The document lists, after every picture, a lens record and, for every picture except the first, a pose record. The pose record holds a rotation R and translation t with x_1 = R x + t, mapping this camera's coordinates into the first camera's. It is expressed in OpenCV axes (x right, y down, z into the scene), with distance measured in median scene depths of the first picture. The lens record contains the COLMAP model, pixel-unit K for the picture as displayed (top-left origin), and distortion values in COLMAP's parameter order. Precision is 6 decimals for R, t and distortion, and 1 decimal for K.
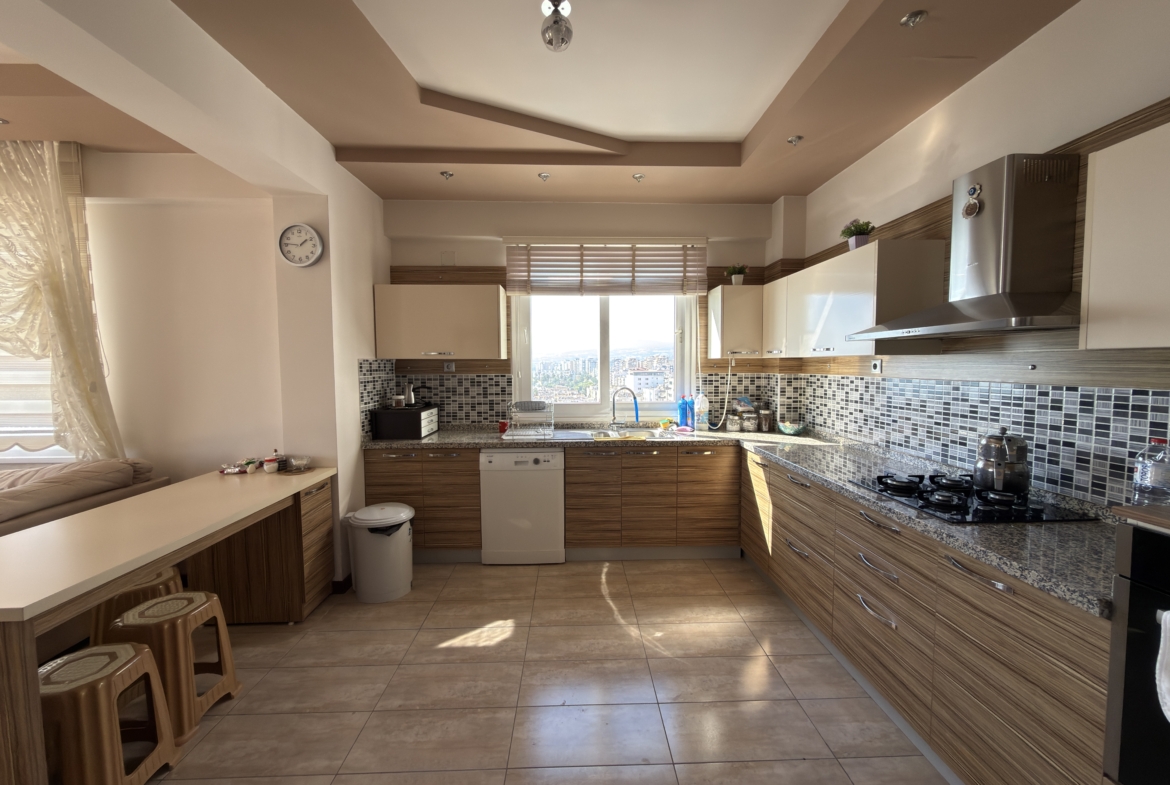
lens RADIAL K [[465.9, 0, 586.1], [0, 465.9, 391.9], [0, 0, 1]] dist [0.001704, -0.000170]
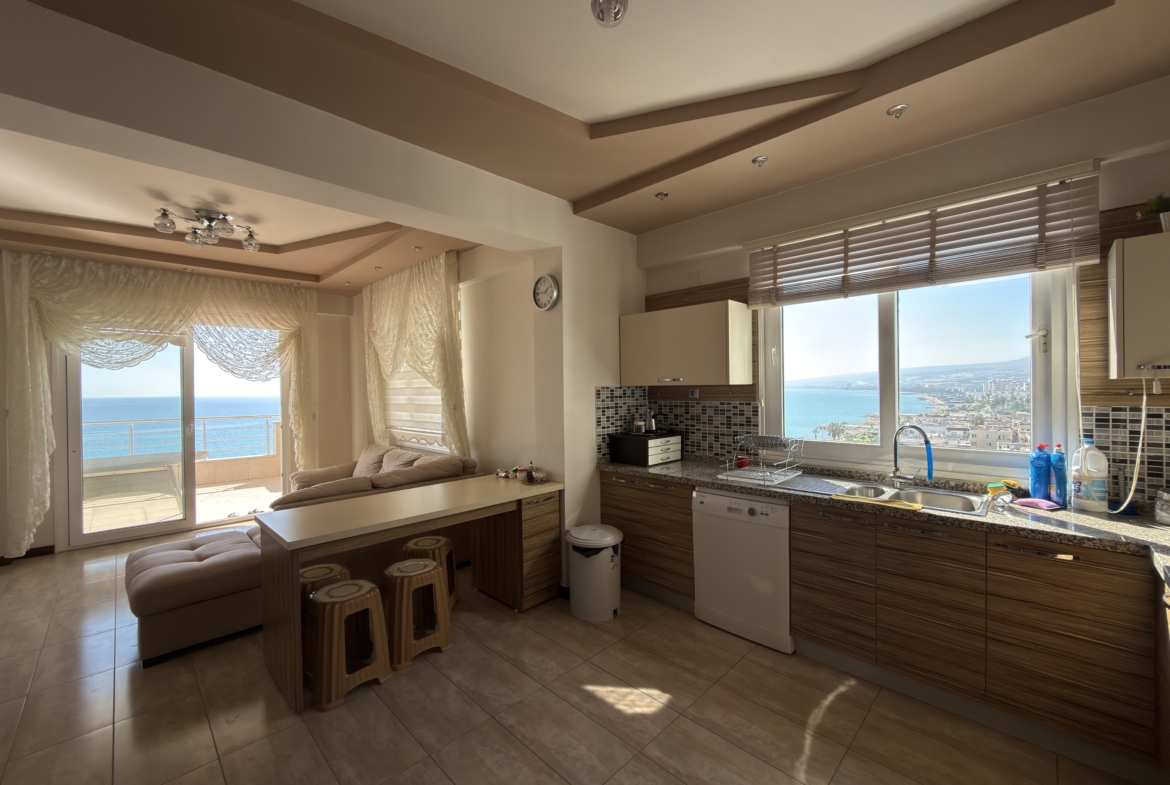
lens RADIAL K [[465.9, 0, 586.1], [0, 465.9, 391.9], [0, 0, 1]] dist [0.001704, -0.000170]
pose [[0.686286, 0.001190, -0.727331, 0.280118], [-0.033957, 0.998961, -0.030407, -0.023577], [0.726539, 0.045566, 0.685613, 0.228769]]
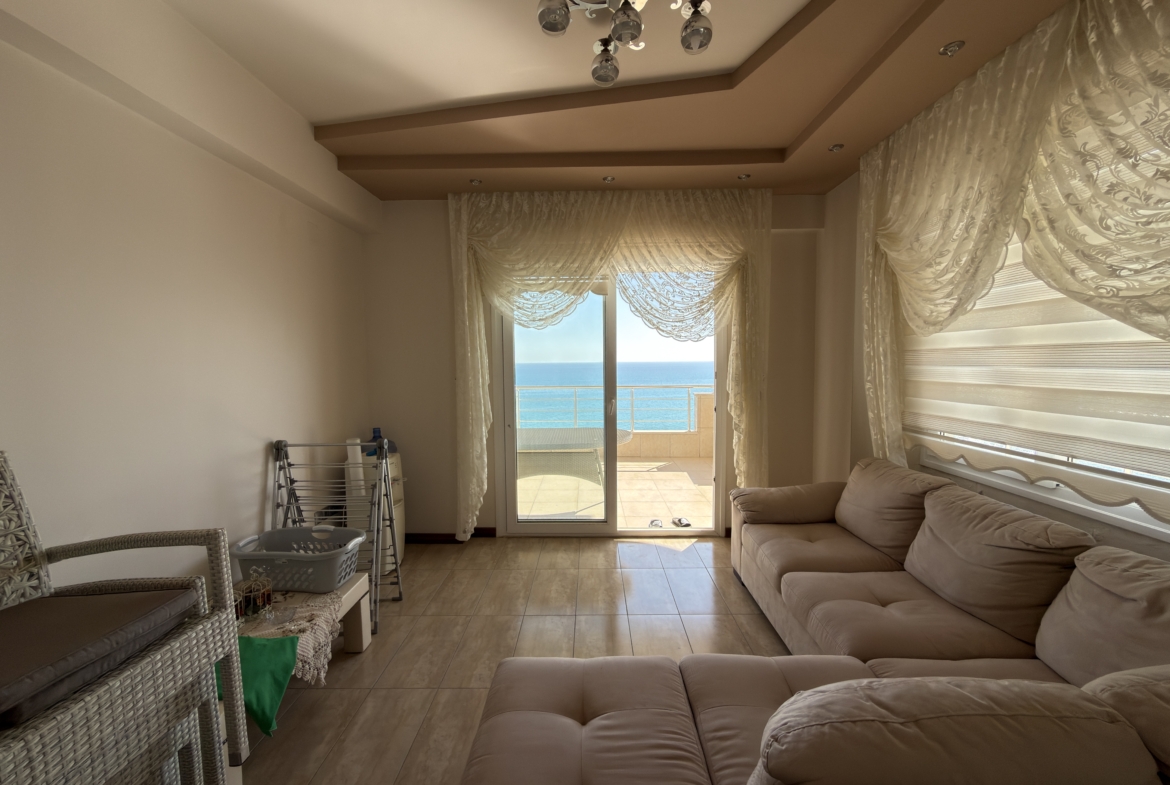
lens RADIAL K [[465.9, 0, 586.1], [0, 465.9, 391.9], [0, 0, 1]] dist [0.001704, -0.000170]
pose [[-0.039794, 0.073943, -0.996468, -0.570670], [-0.047745, 0.995978, 0.075813, -0.024861], [0.998067, 0.050594, -0.036103, 0.315651]]
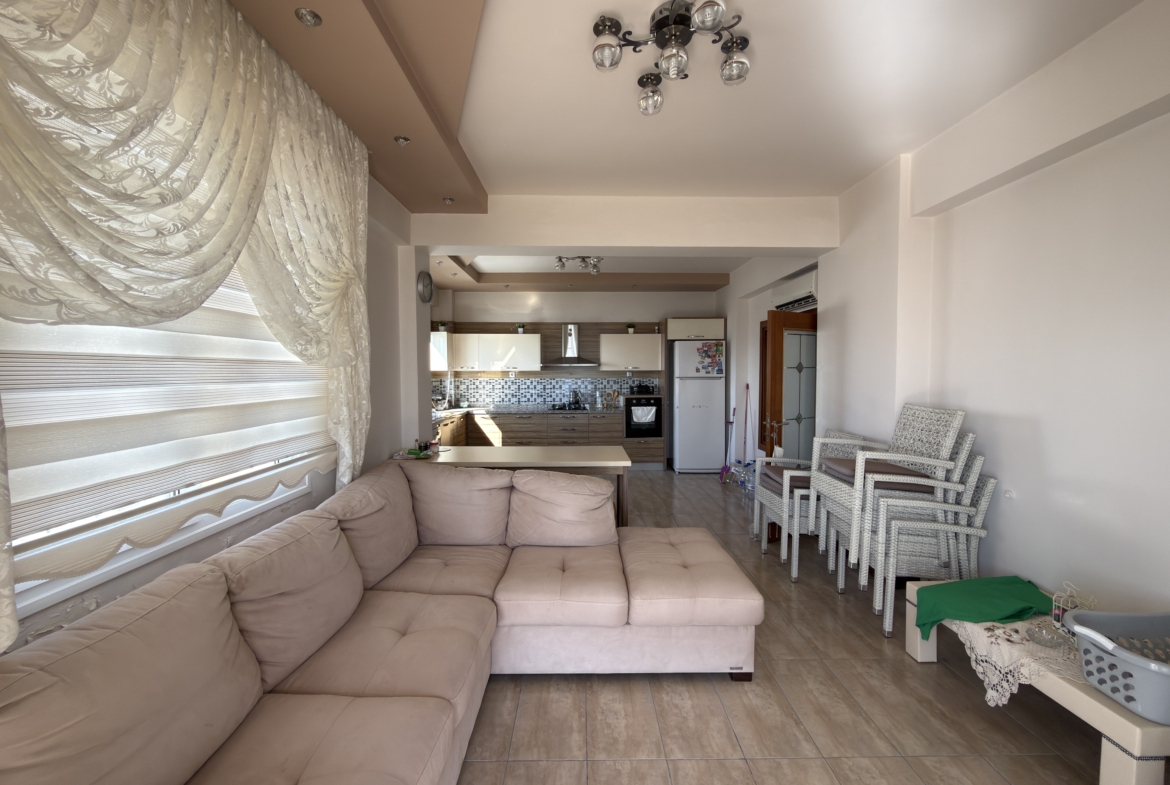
lens RADIAL K [[465.9, 0, 586.1], [0, 465.9, 391.9], [0, 0, 1]] dist [0.001704, -0.000170]
pose [[0.019061, -0.038023, 0.999095, -1.700682], [0.061780, 0.997412, 0.036780, -0.022549], [-0.997908, 0.061023, 0.021360, 0.436639]]
